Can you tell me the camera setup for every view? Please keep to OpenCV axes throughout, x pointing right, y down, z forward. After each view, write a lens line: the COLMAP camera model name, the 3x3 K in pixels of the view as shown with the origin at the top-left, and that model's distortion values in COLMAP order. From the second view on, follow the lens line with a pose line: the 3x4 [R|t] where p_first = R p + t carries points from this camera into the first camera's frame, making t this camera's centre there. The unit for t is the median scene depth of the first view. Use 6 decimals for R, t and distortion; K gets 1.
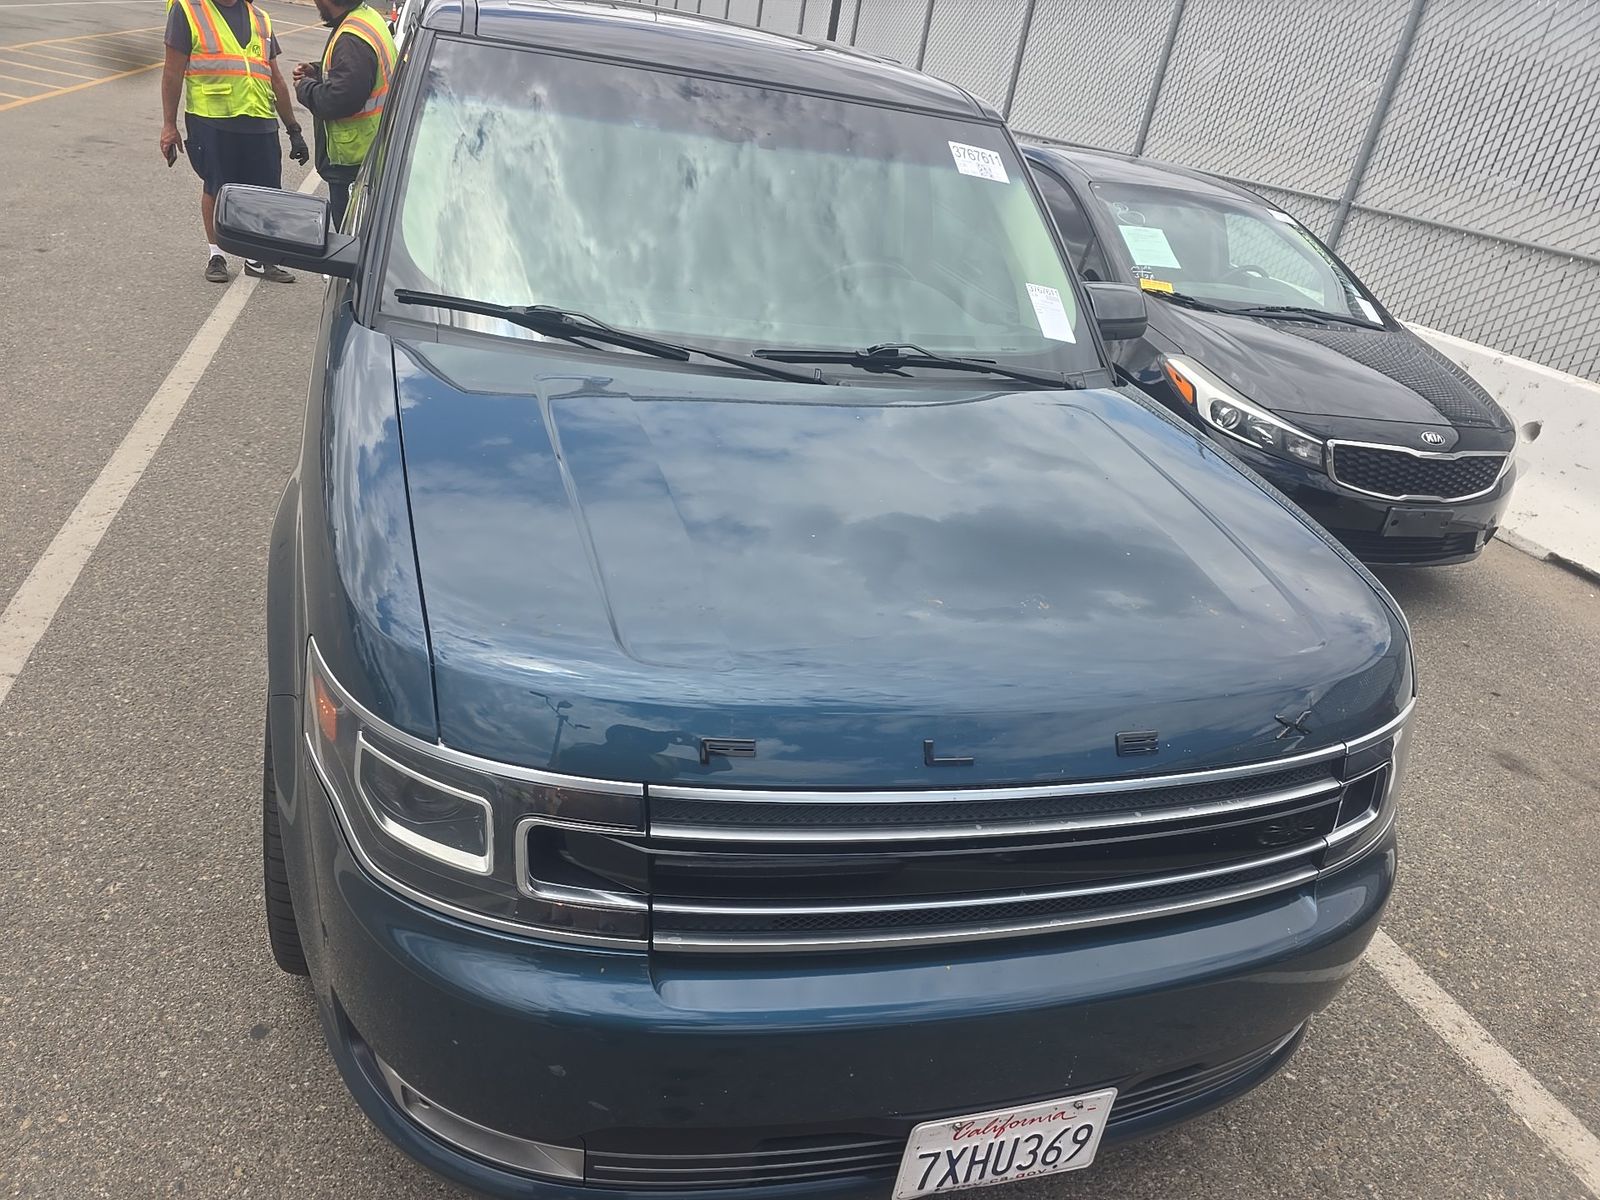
lens RADIAL K [[1056.3, 0, 800.0], [0, 1056.3, 600.0], [0, 0, 1]] dist [0.030976, -0.029862]
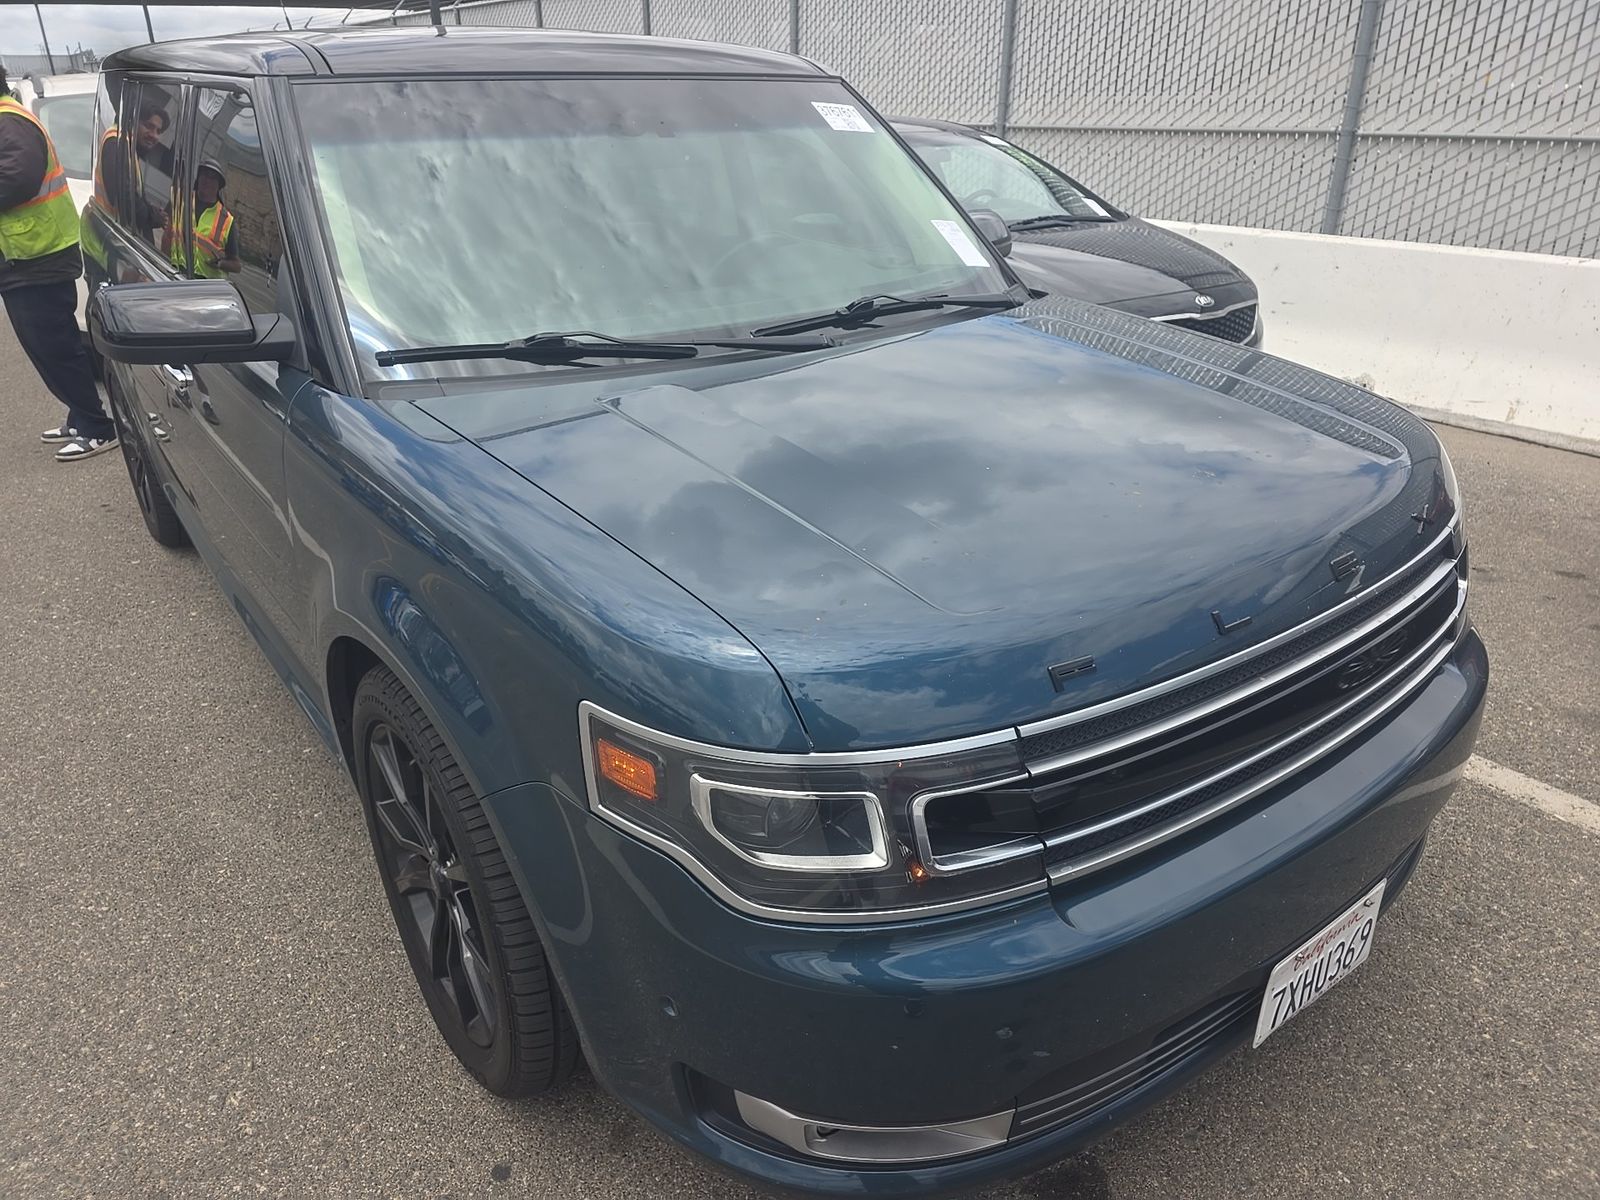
lens RADIAL K [[1058.0, 0, 800.0], [0, 1058.0, 600.0], [0, 0, 1]] dist [0.009023, -0.005609]
pose [[0.930919, -0.283202, 0.230623, -0.294432], [0.282876, 0.958510, 0.035197, -0.018423], [-0.231022, 0.032472, 0.972406, 0.040900]]
